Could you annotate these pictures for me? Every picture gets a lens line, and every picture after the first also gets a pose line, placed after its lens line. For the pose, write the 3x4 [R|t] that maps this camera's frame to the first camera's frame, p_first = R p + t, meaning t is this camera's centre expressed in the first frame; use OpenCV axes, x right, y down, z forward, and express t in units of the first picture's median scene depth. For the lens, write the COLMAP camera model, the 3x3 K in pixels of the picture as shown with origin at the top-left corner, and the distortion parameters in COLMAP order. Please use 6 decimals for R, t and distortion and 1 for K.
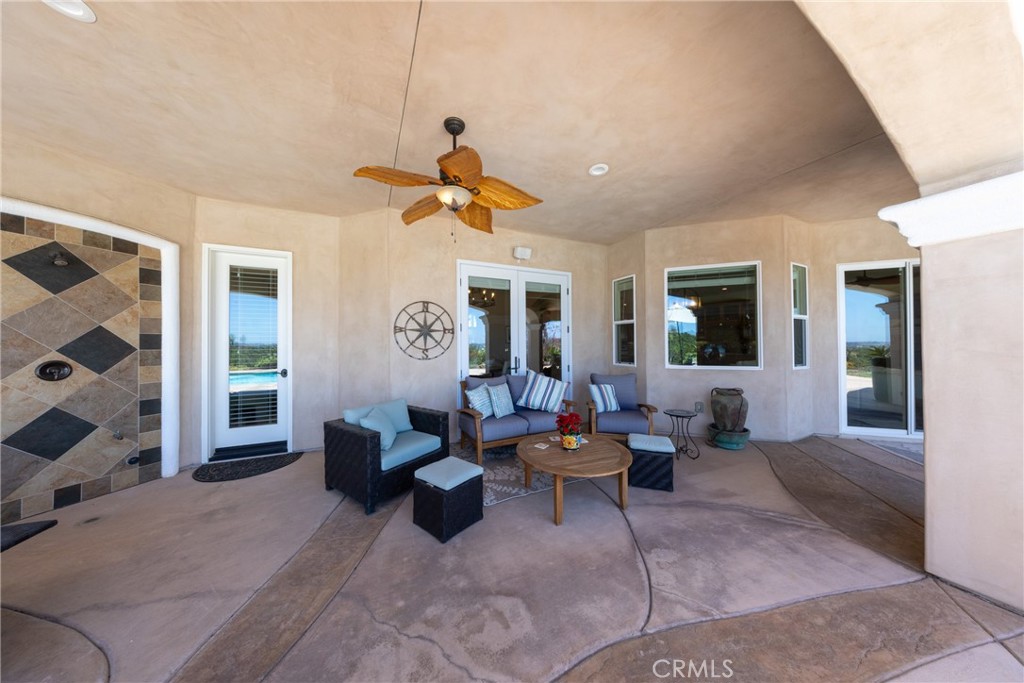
lens RADIAL K [[296.6, 0, 513.7], [0, 296.6, 339.3], [0, 0, 1]] dist [-0.007238, -0.000033]
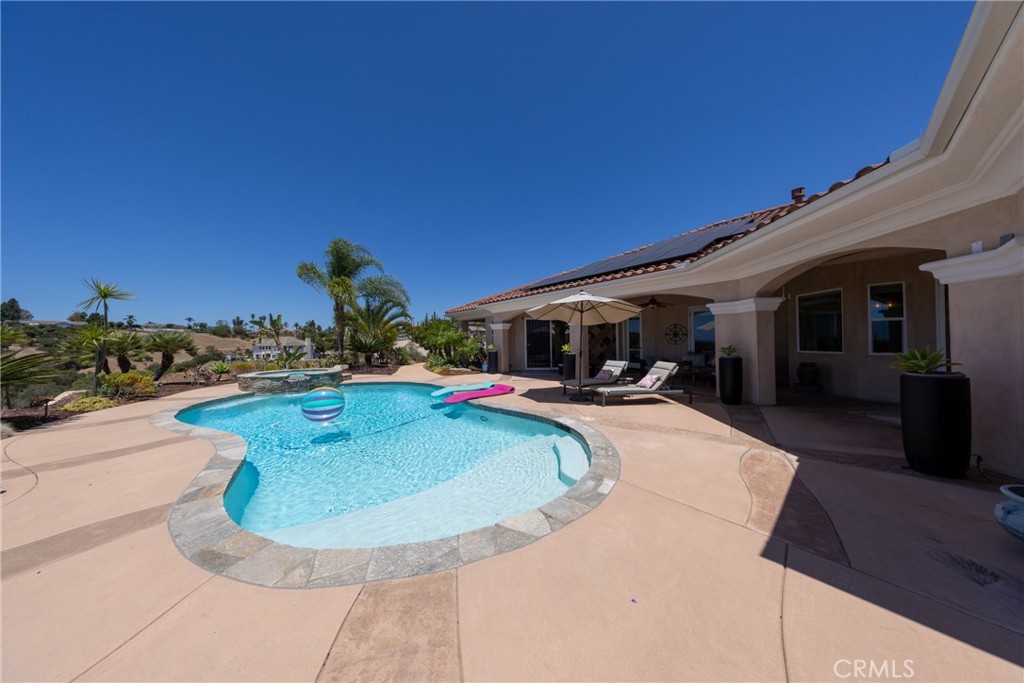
lens RADIAL K [[296.6, 0, 513.7], [0, 296.6, 339.3], [0, 0, 1]] dist [-0.007238, -0.000033]
pose [[0.265246, -0.006381, -0.964160, 1.981619], [0.022588, 0.999745, -0.000402, -0.017395], [0.963916, -0.021672, 0.265322, -1.222482]]
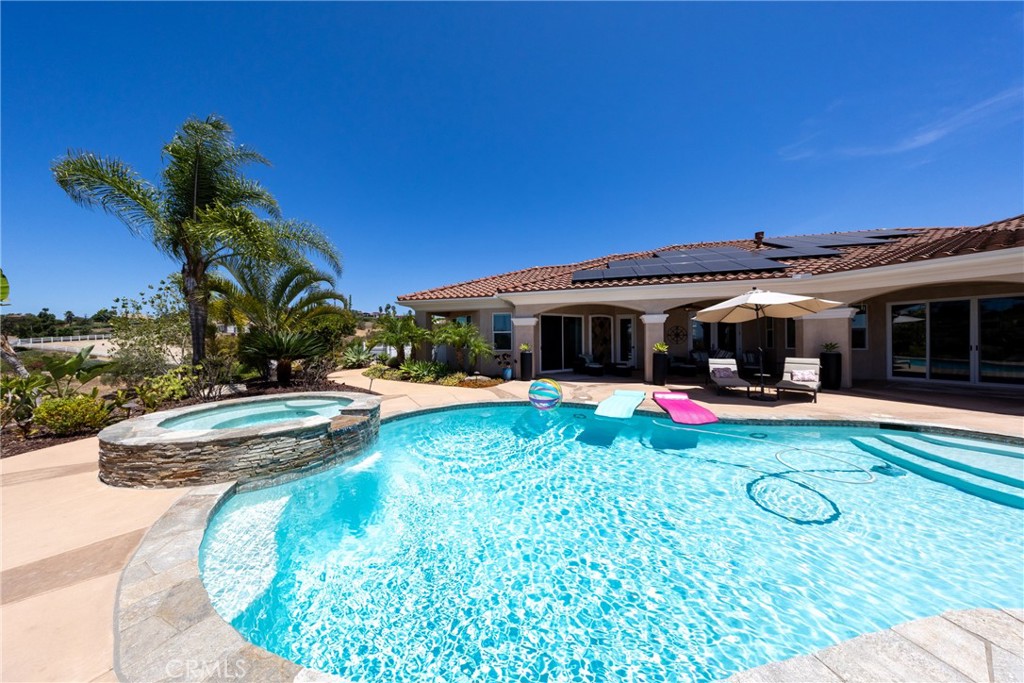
lens RADIAL K [[296.6, 0, 513.7], [0, 296.6, 339.3], [0, 0, 1]] dist [-0.007238, -0.000033]
pose [[0.769795, -0.002227, -0.638288, 0.390060], [0.010396, 0.999905, 0.009049, -0.030917], [0.638207, -0.013601, 0.769745, -2.619686]]
